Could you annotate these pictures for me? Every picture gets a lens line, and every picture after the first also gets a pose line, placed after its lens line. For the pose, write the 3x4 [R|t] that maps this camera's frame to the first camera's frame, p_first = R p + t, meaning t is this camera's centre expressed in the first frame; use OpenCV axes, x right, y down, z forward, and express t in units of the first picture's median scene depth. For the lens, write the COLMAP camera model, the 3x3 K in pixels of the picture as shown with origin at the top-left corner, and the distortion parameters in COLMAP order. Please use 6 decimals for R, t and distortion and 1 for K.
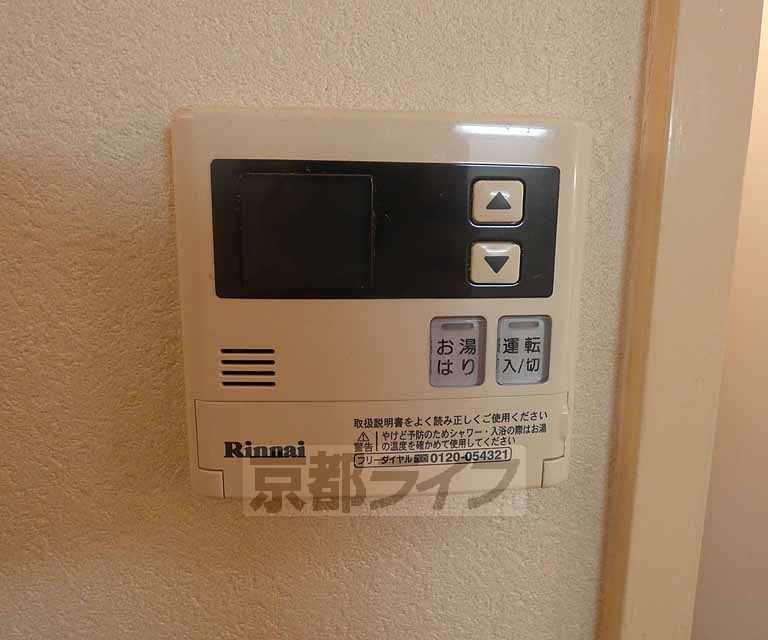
lens RADIAL K [[505.9, 0, 384.0], [0, 505.9, 320.0], [0, 0, 1]] dist [-0.027210, 0.001196]
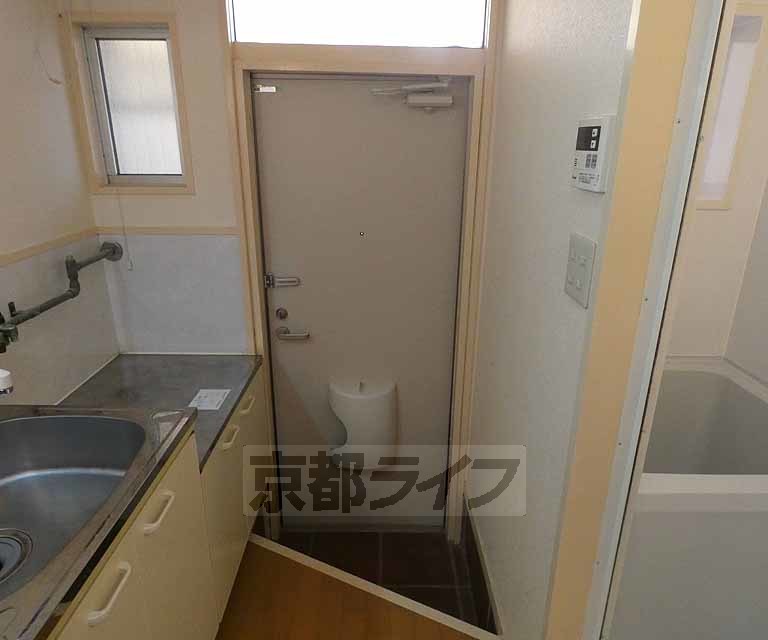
lens RADIAL K [[505.9, 0, 384.0], [0, 505.9, 320.0], [0, 0, 1]] dist [-0.027210, 0.001196]
pose [[-0.025453, 0.326105, -0.944991, 5.986575], [-0.168970, 0.930292, 0.325584, 0.270886], [0.985292, 0.167962, 0.031423, -1.083317]]
